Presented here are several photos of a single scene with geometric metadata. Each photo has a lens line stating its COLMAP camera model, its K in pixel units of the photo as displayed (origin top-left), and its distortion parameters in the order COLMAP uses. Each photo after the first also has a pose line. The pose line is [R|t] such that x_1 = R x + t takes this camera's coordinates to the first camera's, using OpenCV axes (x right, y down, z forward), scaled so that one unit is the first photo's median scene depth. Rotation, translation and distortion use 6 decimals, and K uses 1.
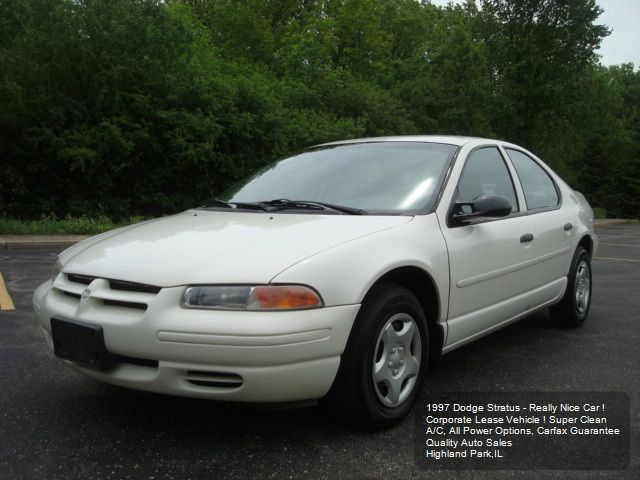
lens RADIAL K [[664.5, 0, 319.0], [0, 664.5, 248.8], [0, 0, 1]] dist [-0.086484, -0.030154]
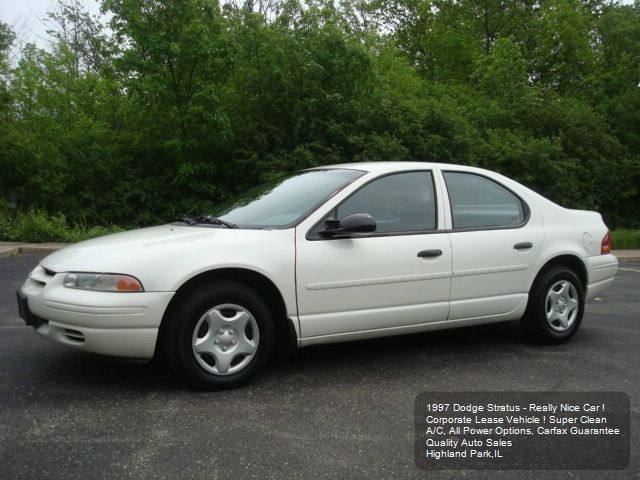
lens RADIAL K [[664.5, 0, 319.0], [0, 664.5, 248.8], [0, 0, 1]] dist [-0.086484, -0.030154]
pose [[0.922516, 0.028204, -0.384927, 0.637082], [-0.038676, 0.999062, -0.019488, 0.006181], [0.384016, 0.032865, 0.922741, -0.115597]]
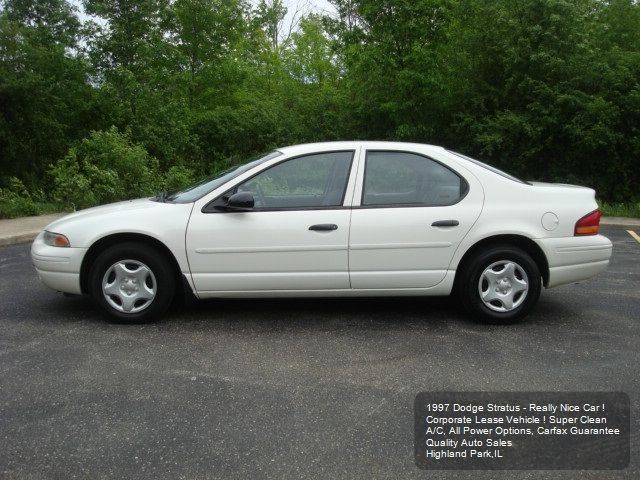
lens RADIAL K [[664.5, 0, 319.0], [0, 664.5, 248.8], [0, 0, 1]] dist [-0.086484, -0.030154]
pose [[0.645011, 0.101968, -0.757340, 1.407840], [-0.072083, 0.994757, 0.072542, -0.073846], [0.760766, 0.007801, 0.648979, 0.206917]]
